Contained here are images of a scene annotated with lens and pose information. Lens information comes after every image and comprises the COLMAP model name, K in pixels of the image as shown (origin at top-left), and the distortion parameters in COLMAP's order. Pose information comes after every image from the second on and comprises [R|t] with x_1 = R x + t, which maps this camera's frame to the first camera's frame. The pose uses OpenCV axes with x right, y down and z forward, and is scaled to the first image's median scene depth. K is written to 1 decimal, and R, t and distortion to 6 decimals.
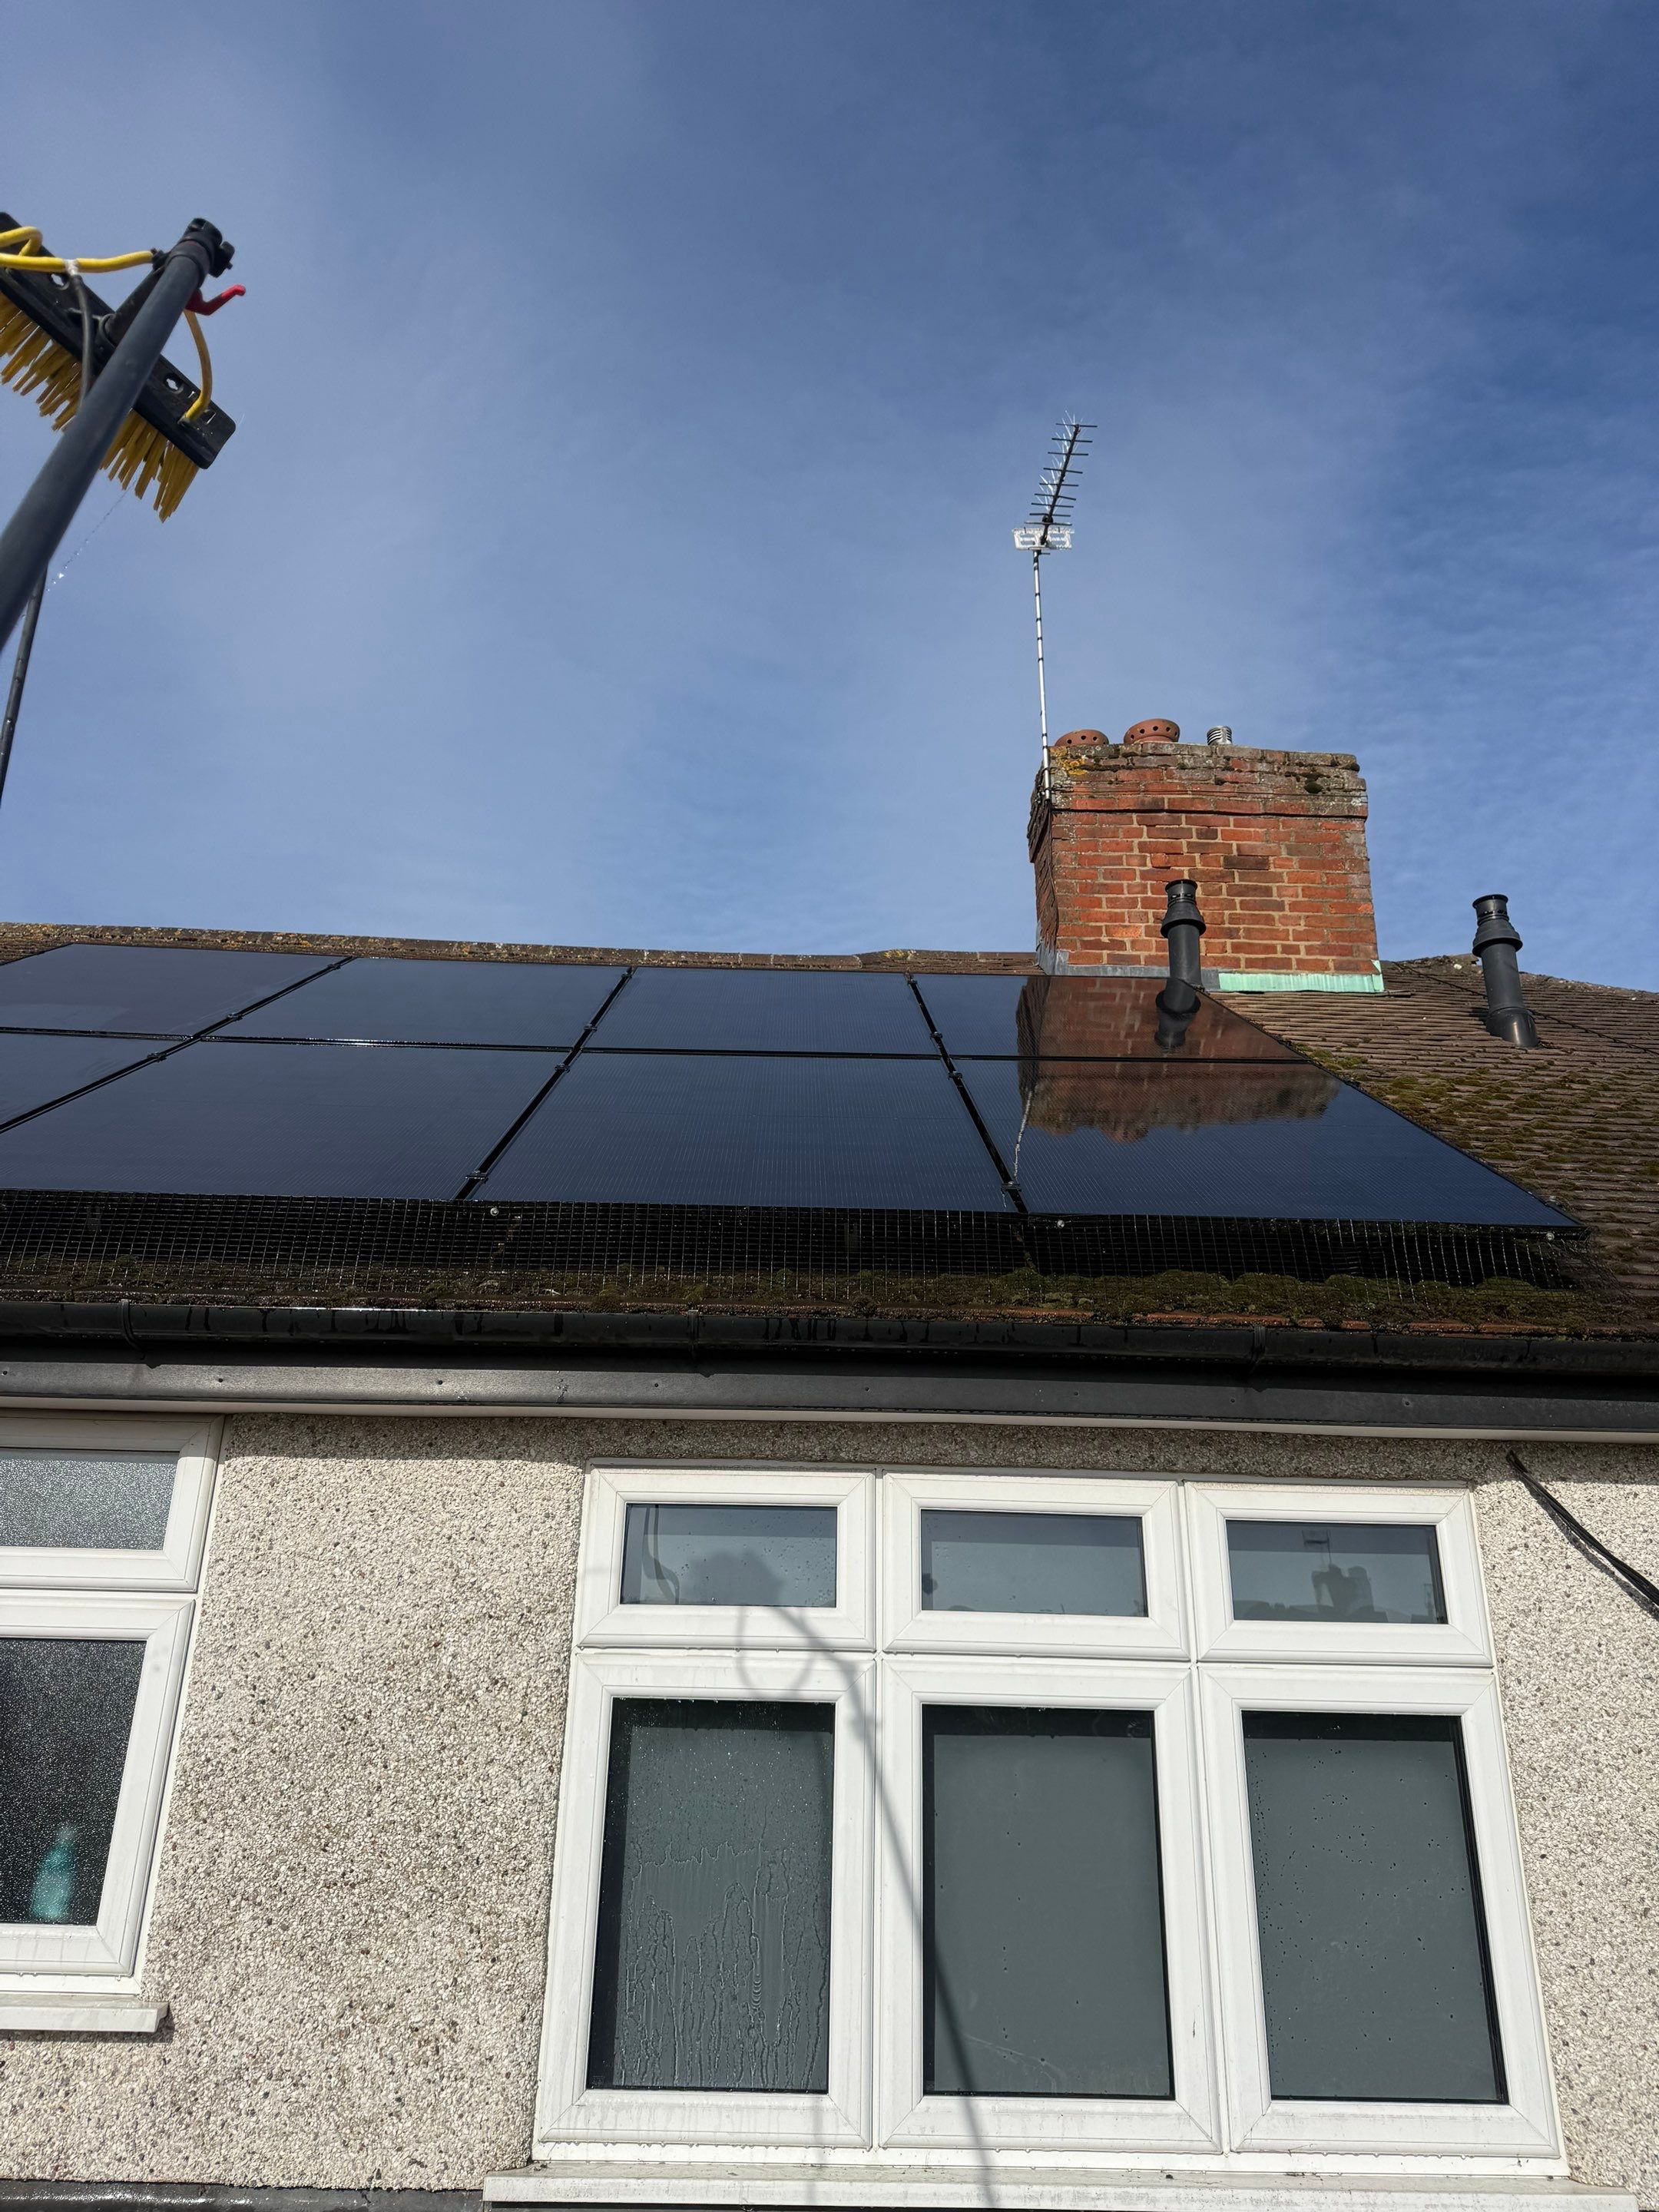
lens RADIAL K [[1561.1, 0, 813.9], [0, 1561.1, 1090.3], [0, 0, 1]] dist [0.112307, -0.166375]
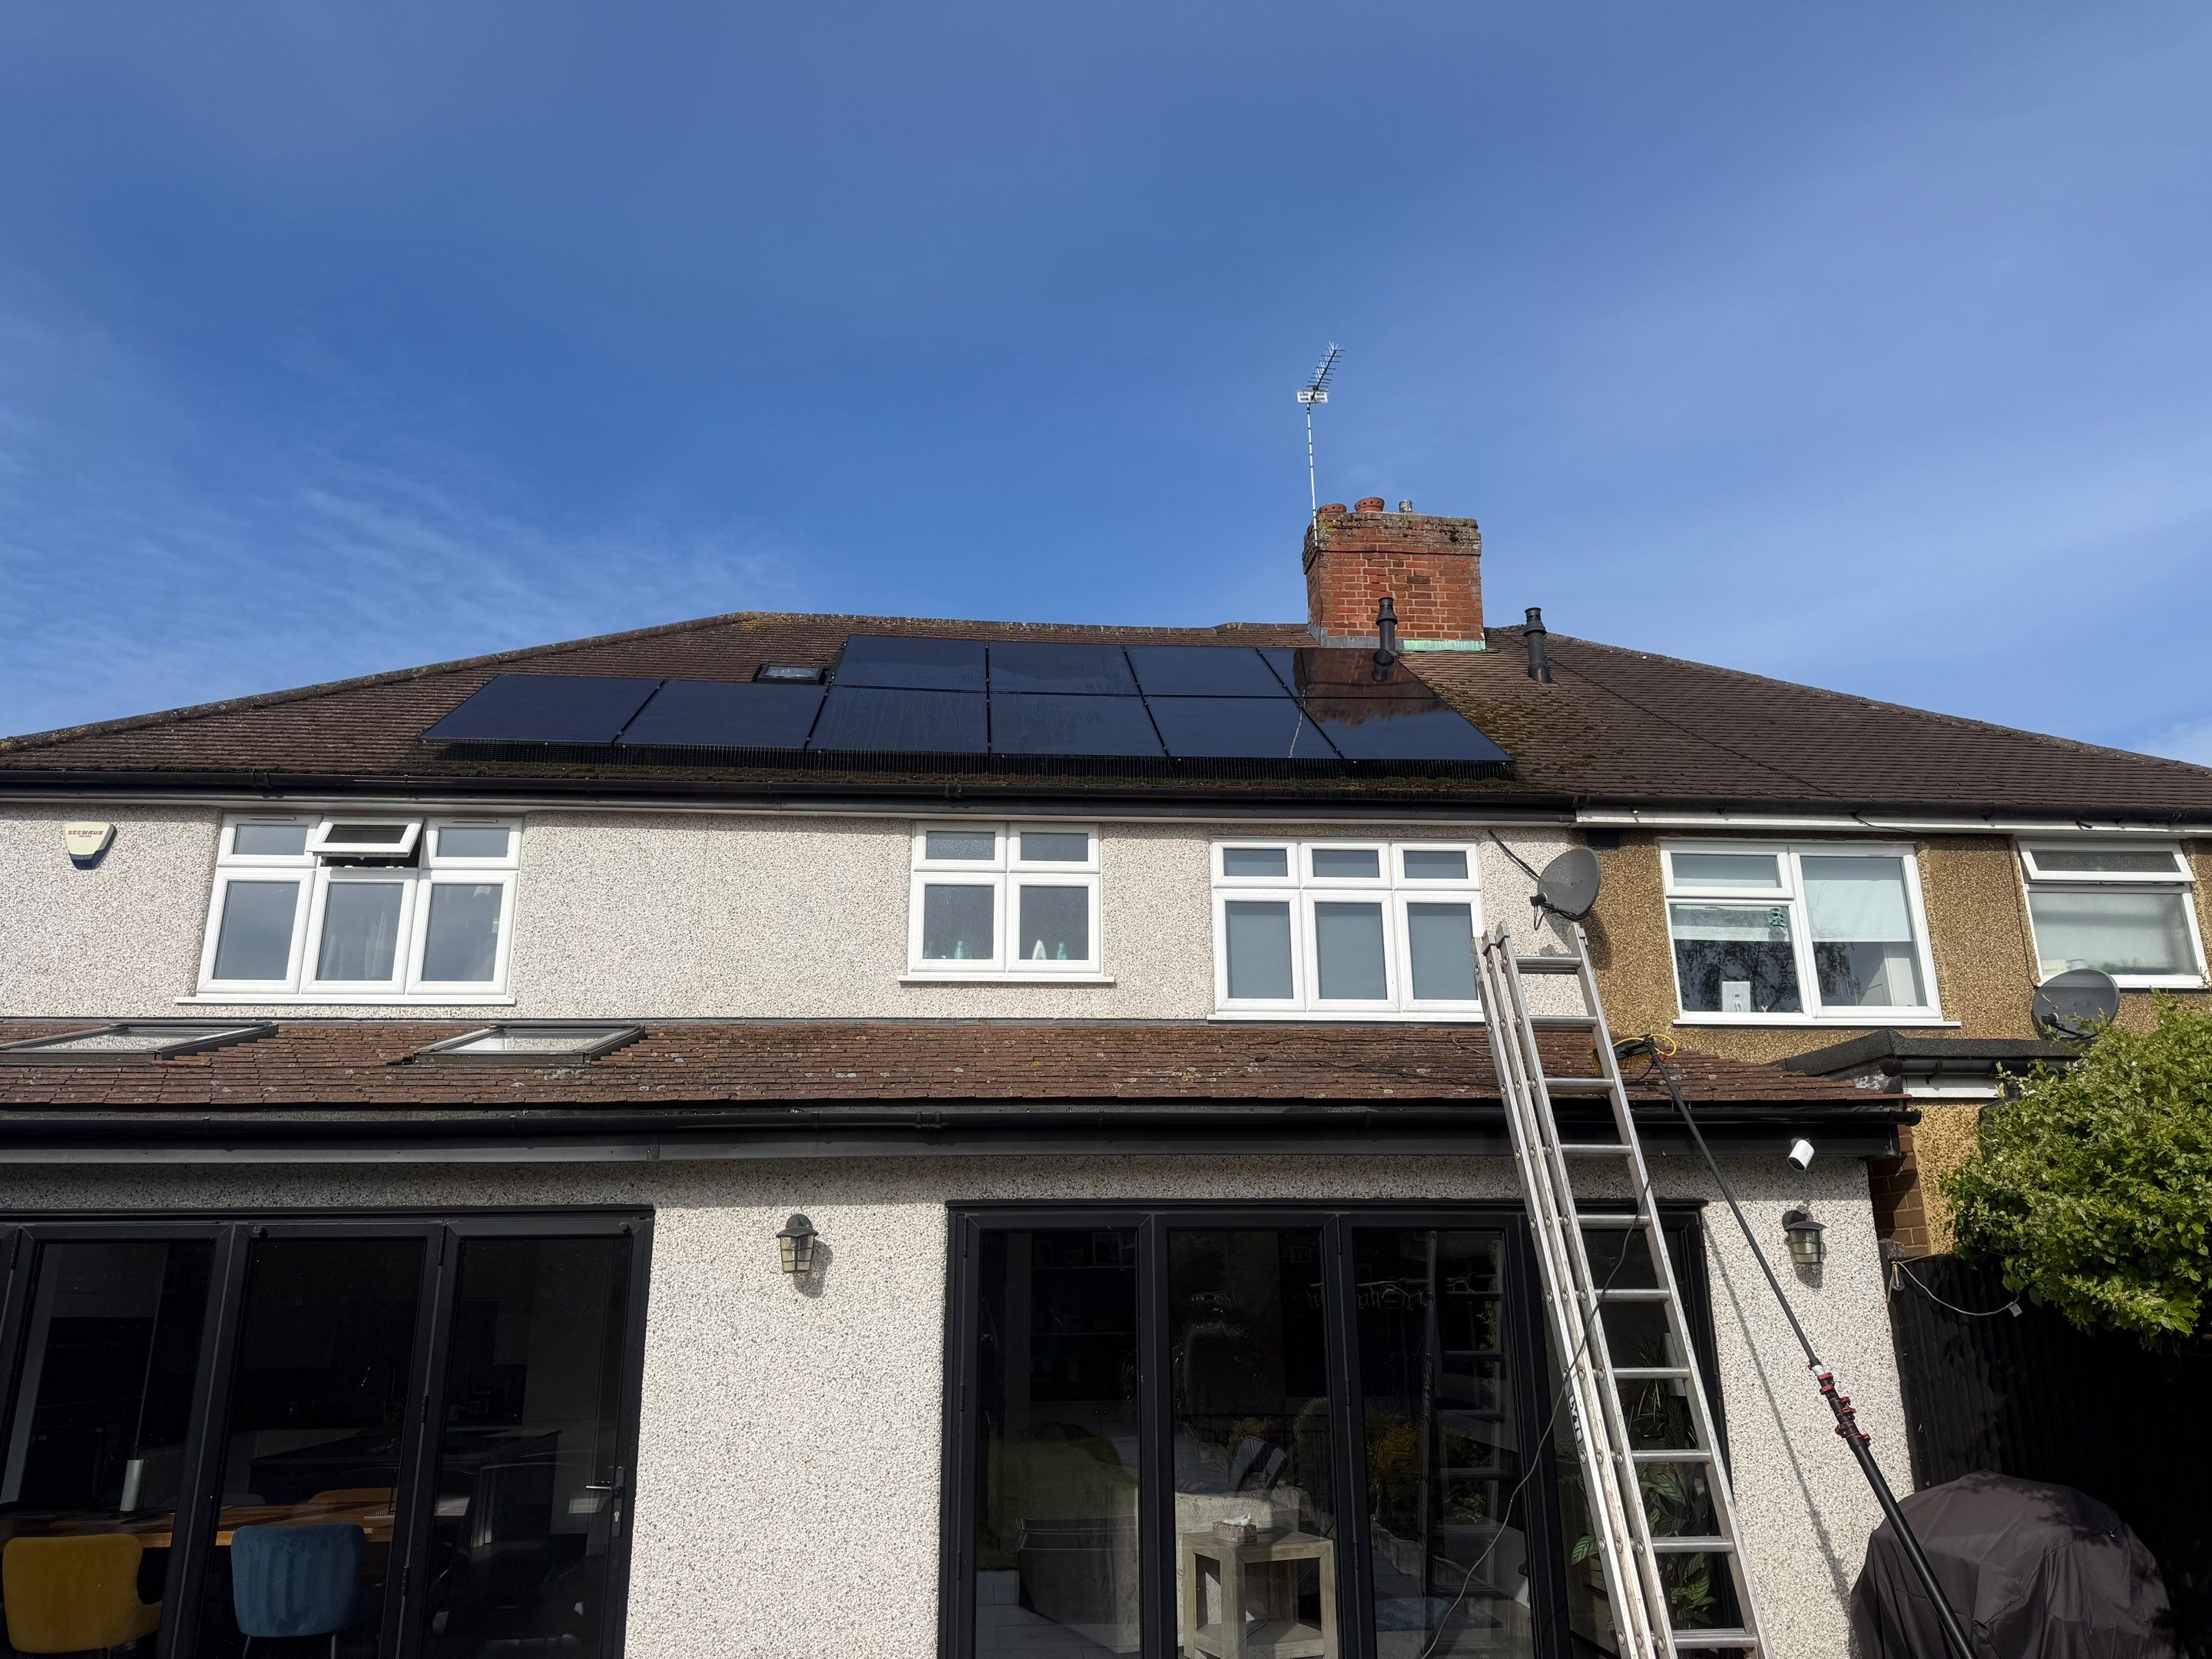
lens RADIAL K [[1561.1, 0, 1111.2], [0, 1561.1, 823.9], [0, 0, 1]] dist [0.112307, -0.166375]
pose [[0.997375, -0.012042, 0.071400, -0.246163], [0.004325, 0.994221, 0.107269, -0.058183], [-0.072279, -0.106678, 0.991663, -0.929631]]
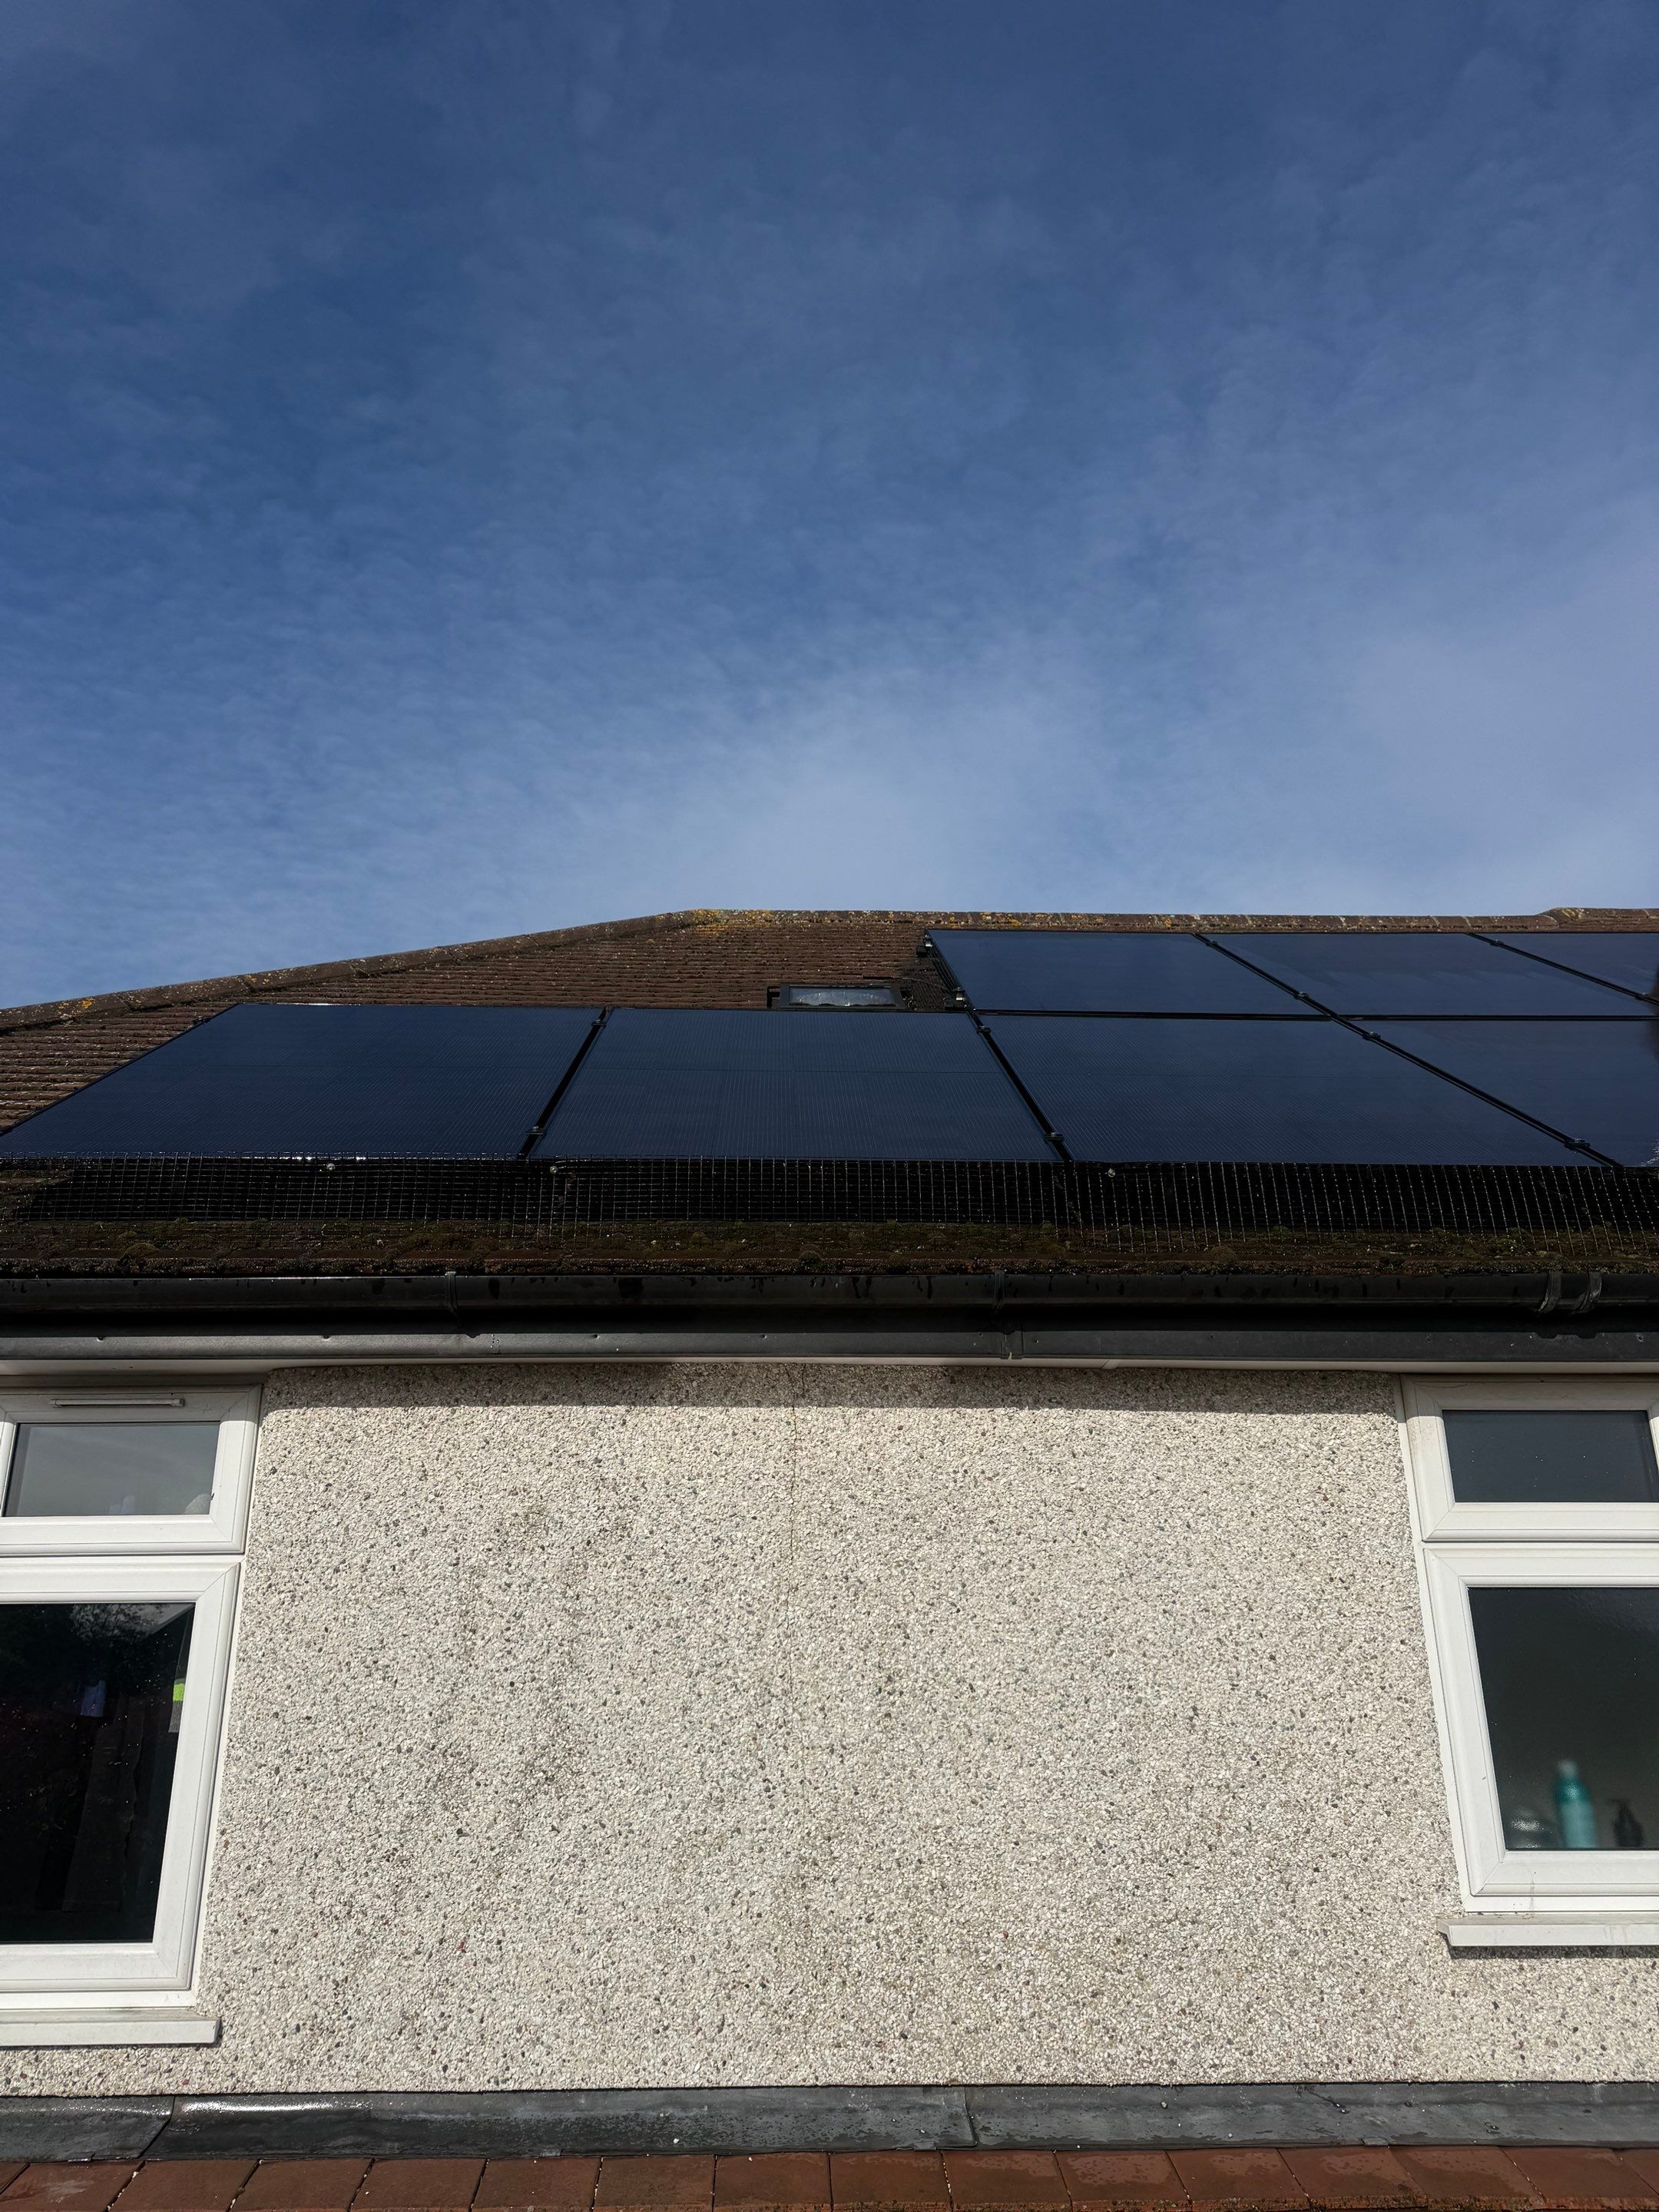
lens RADIAL K [[1560.6, 0, 817.3], [0, 1560.6, 1110.8], [0, 0, 1]] dist [0.112934, -0.166432]
pose [[0.999684, -0.024646, 0.004988, -0.483440], [0.024434, 0.998950, 0.038763, -0.013123], [-0.005938, -0.038629, 0.999236, -0.018773]]
